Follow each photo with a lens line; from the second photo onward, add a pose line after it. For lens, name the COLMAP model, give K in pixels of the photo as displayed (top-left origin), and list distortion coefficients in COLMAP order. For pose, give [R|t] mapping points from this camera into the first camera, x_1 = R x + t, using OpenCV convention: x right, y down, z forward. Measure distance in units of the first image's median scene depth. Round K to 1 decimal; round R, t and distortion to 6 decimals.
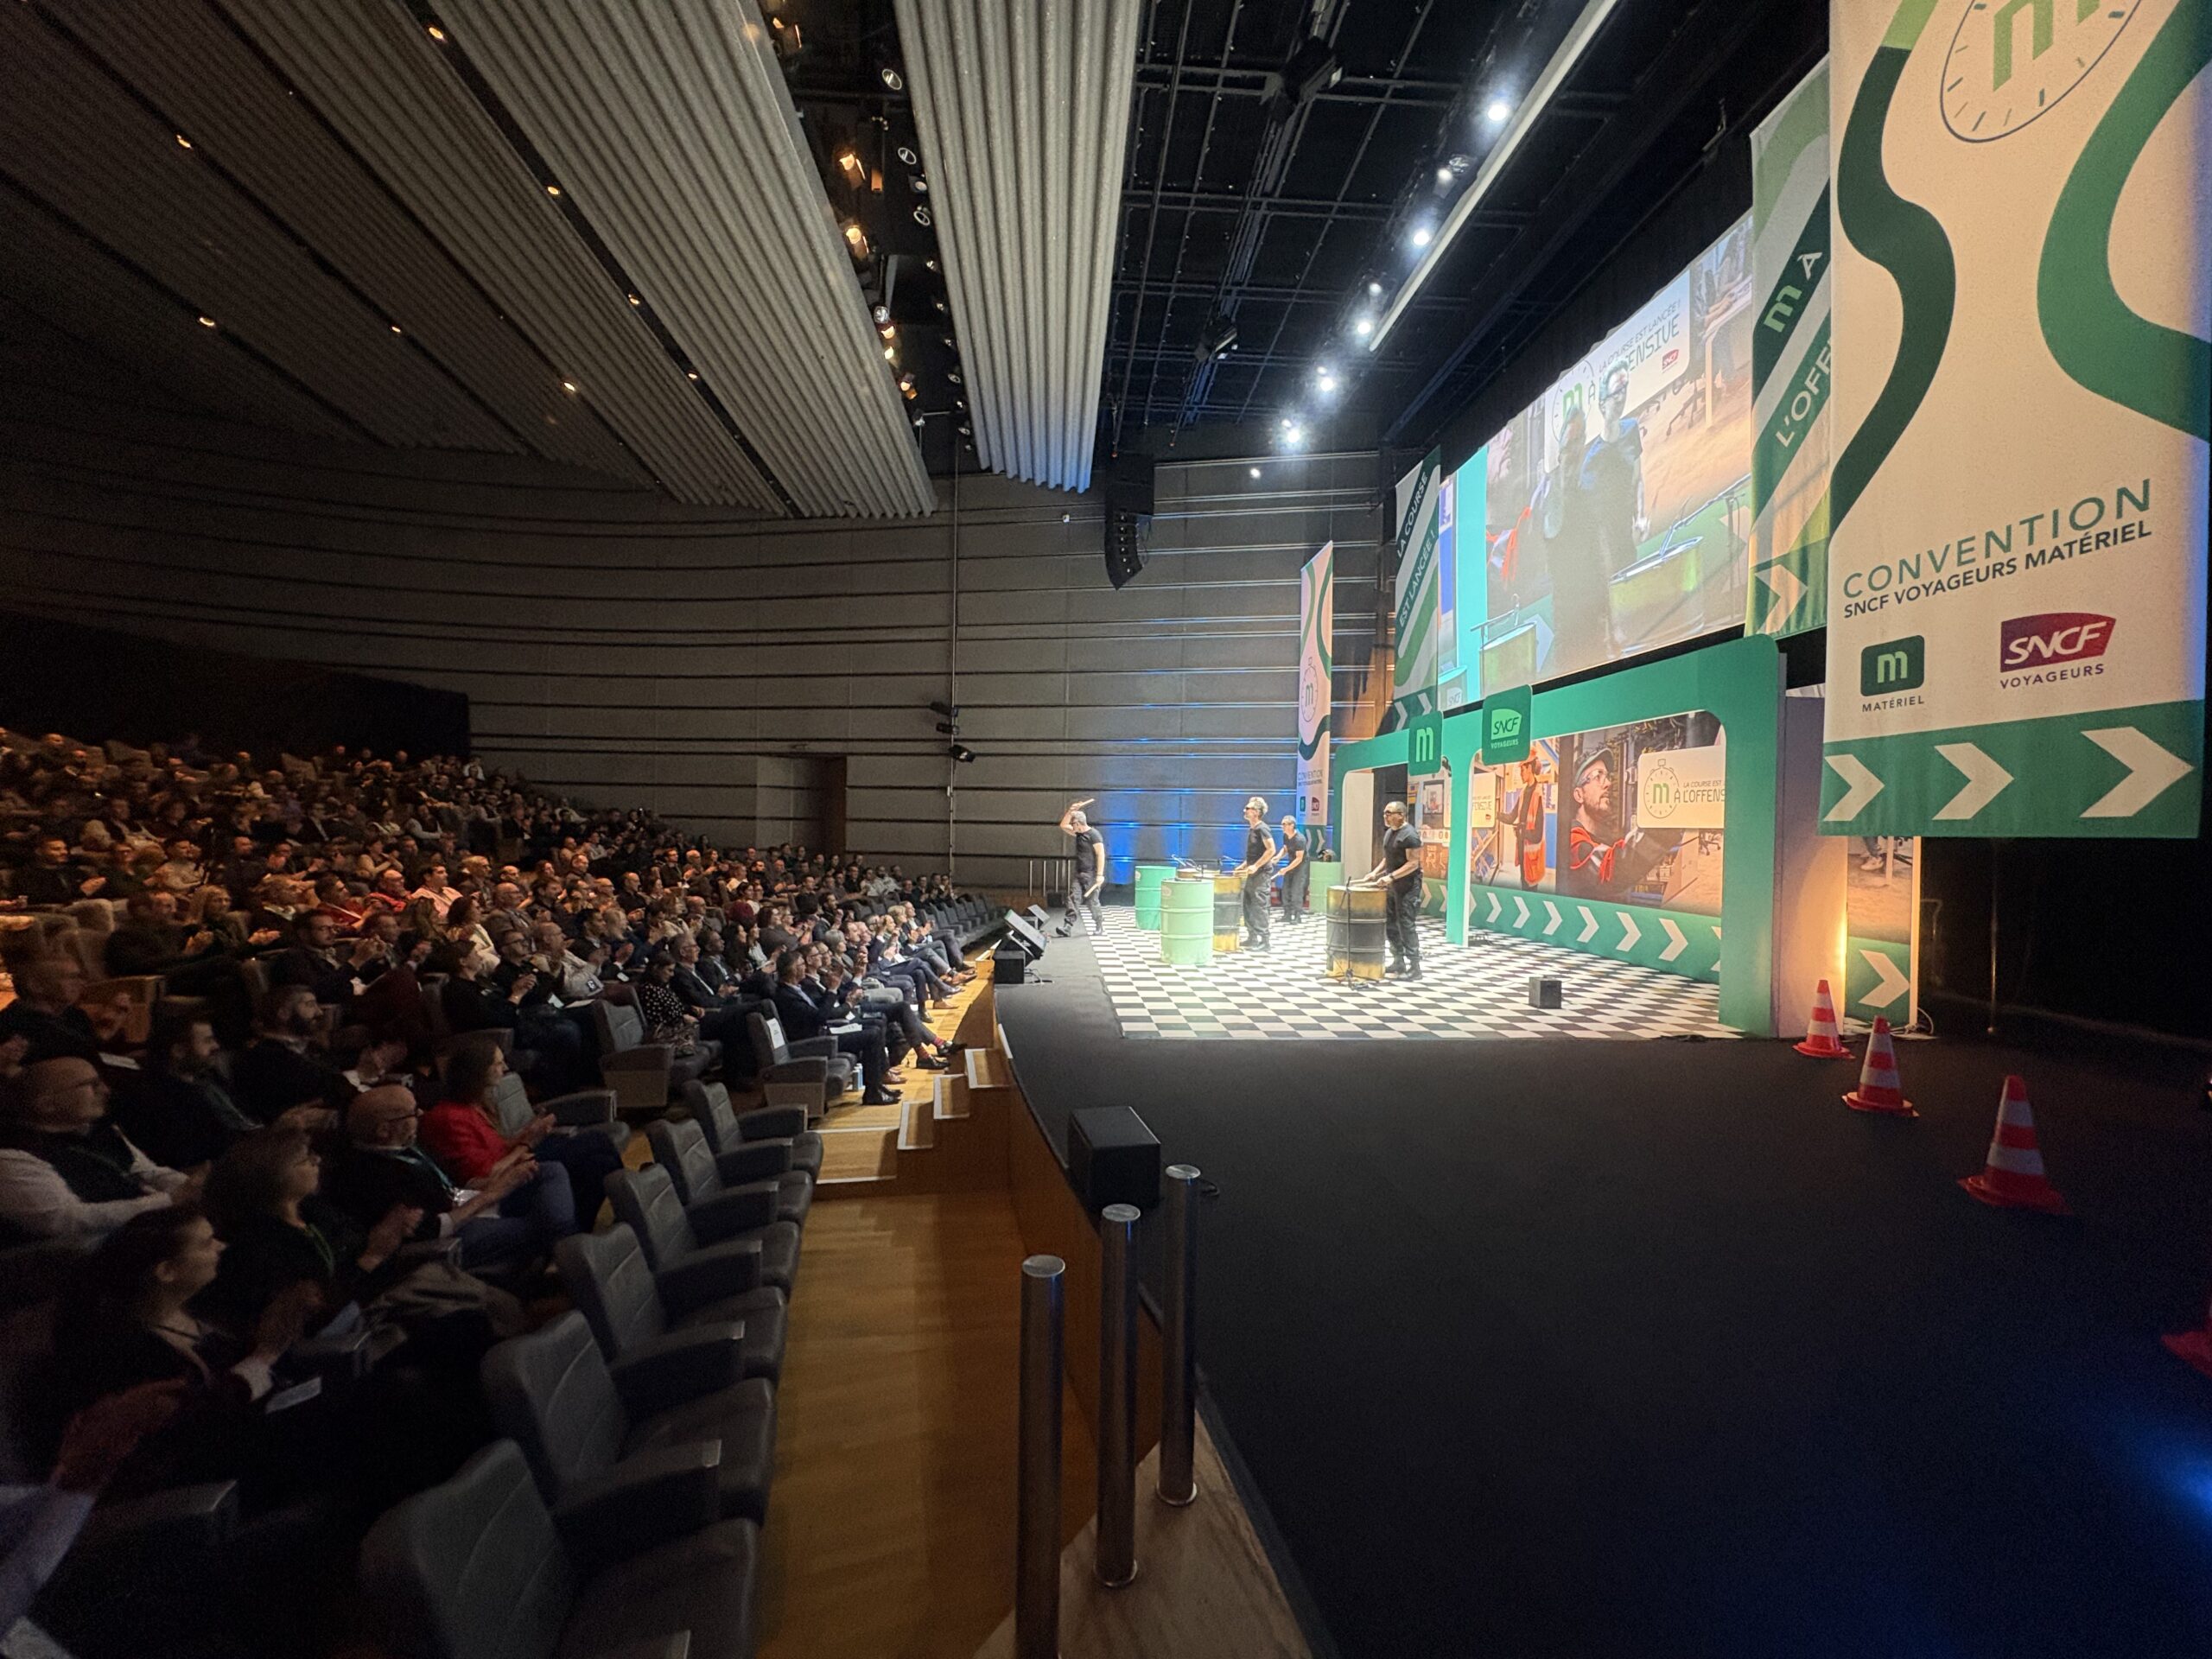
lens RADIAL K [[877.3, 0, 1111.9], [0, 877.3, 828.8], [0, 0, 1]] dist [0.001103, -0.000256]
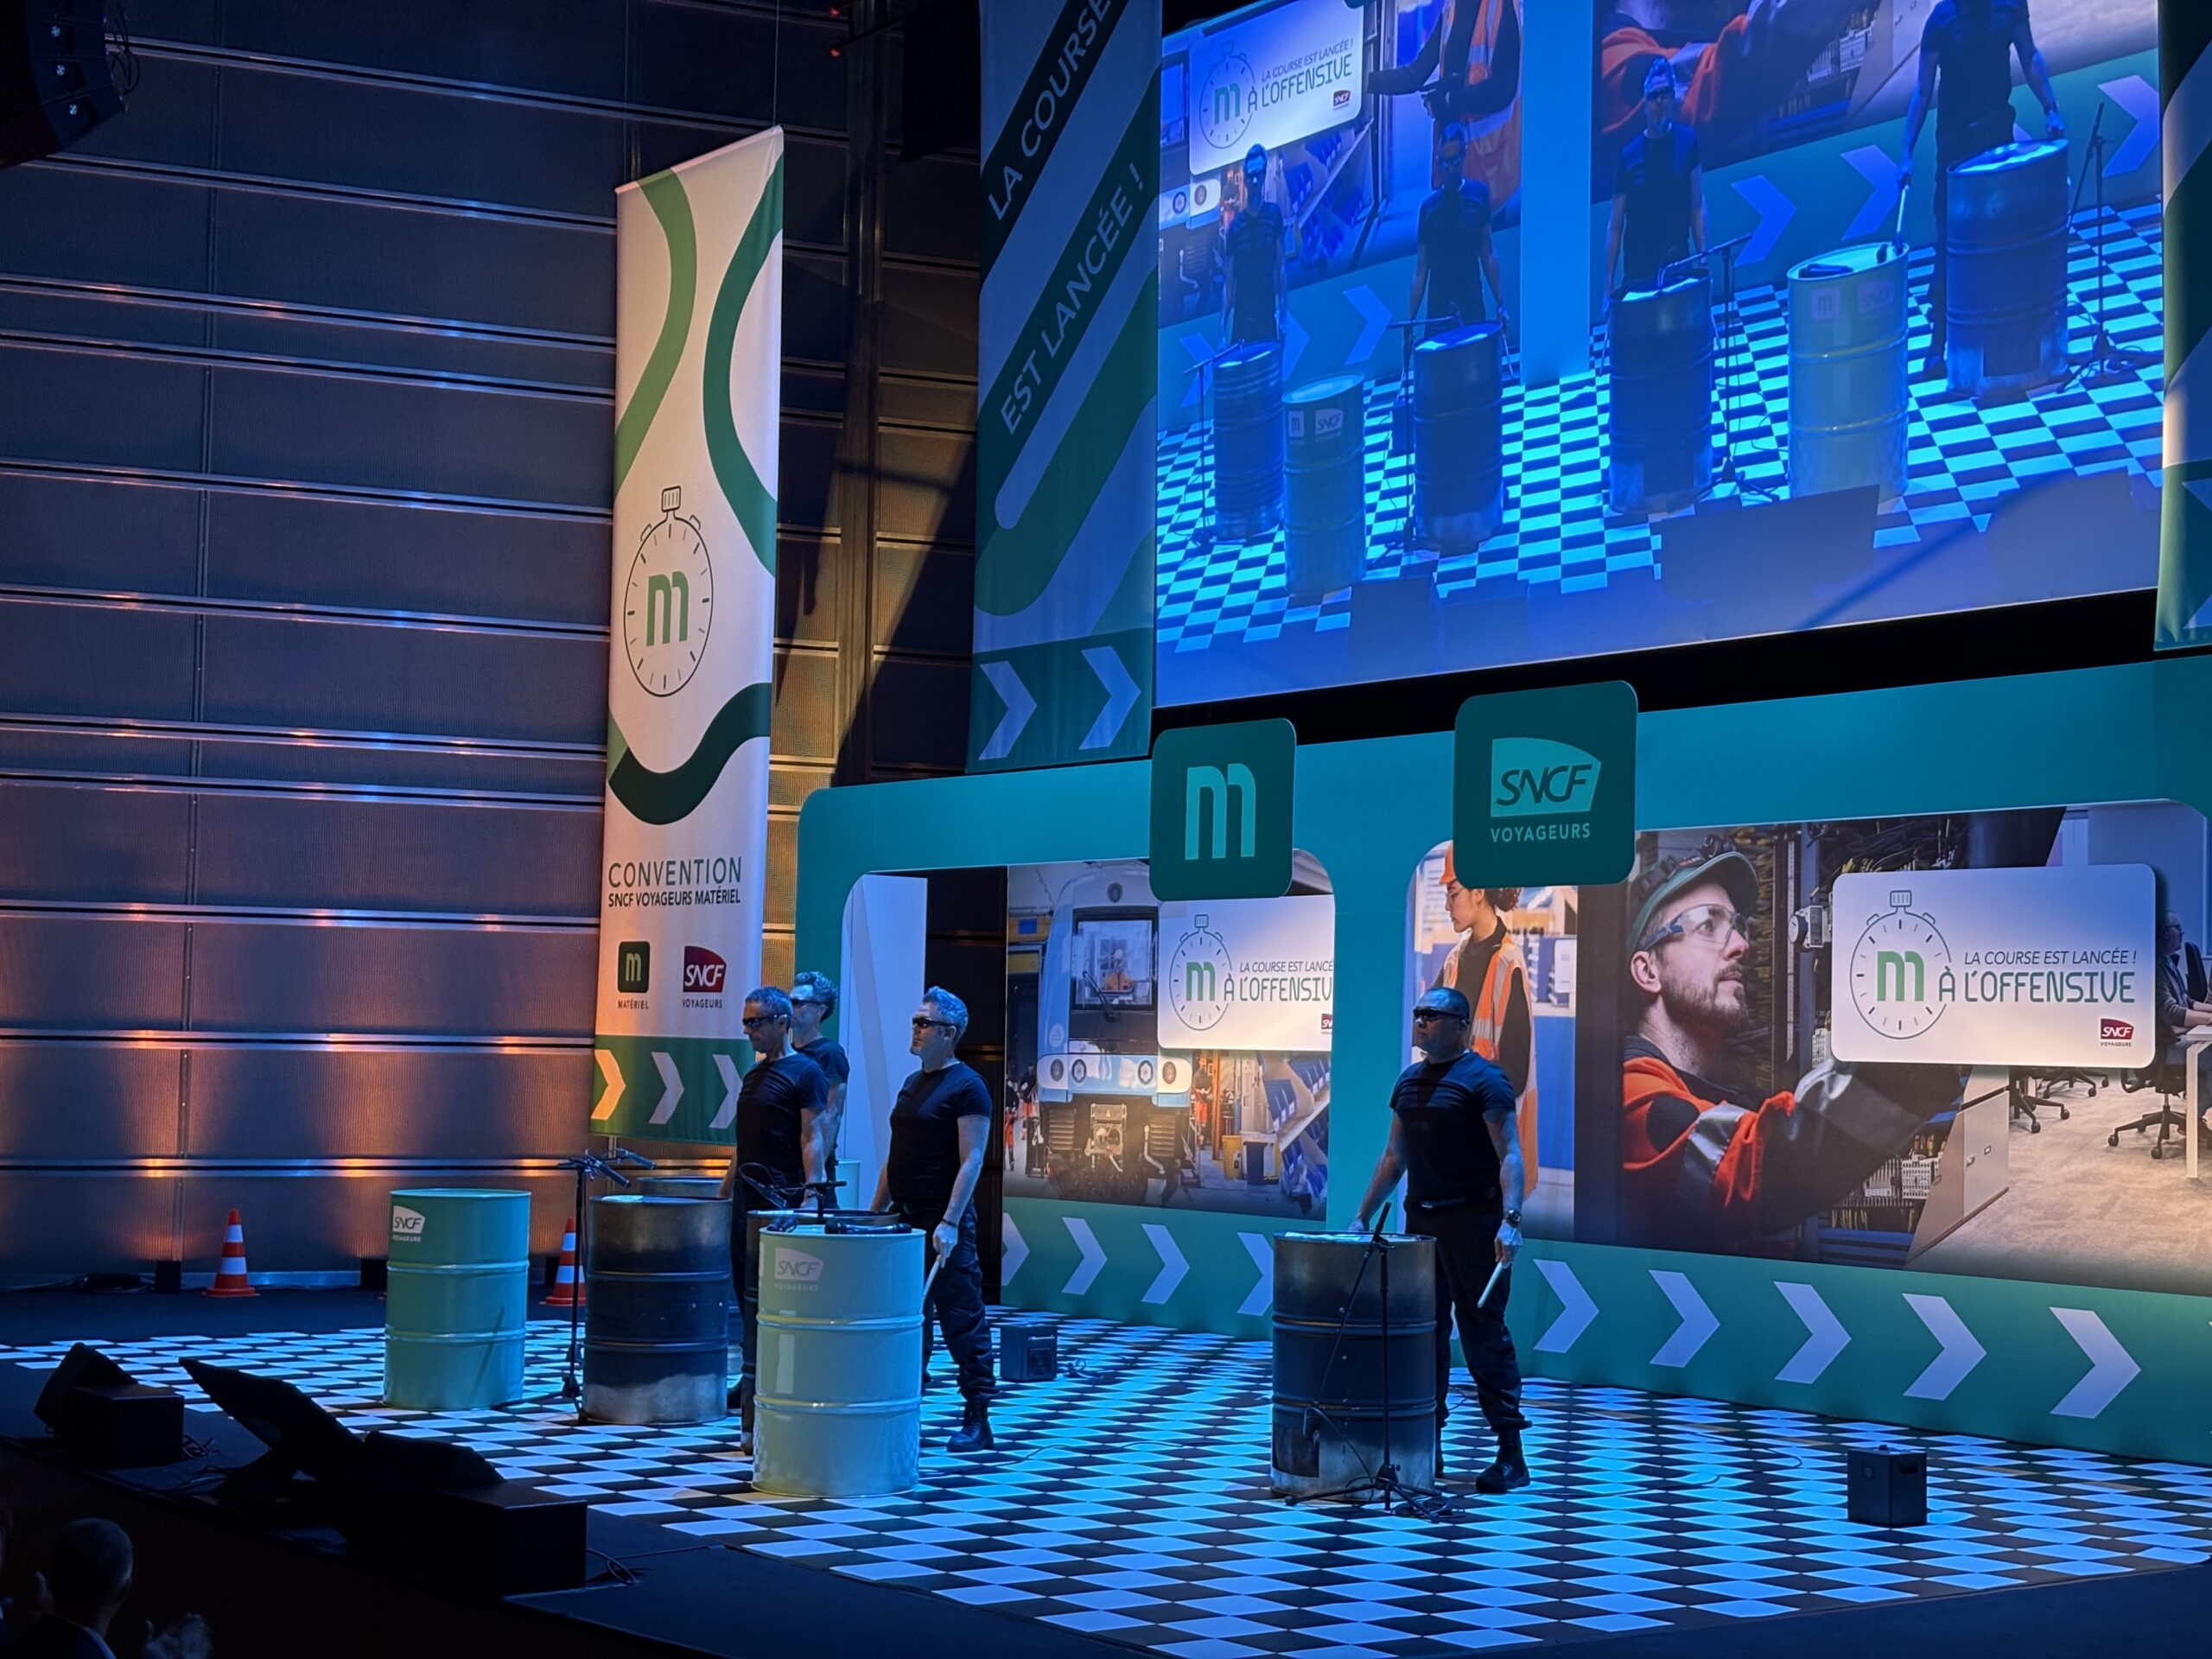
lens RADIAL K [[3297.1, 0, 1106.0], [0, 3297.1, 829.5], [0, 0, 1]] dist [0.222217, -0.856222]
pose [[0.839692, 0.035640, 0.541892, -0.495623], [-0.003341, 0.998164, -0.060471, -0.014113], [-0.543052, 0.048966, 0.838270, -0.074828]]
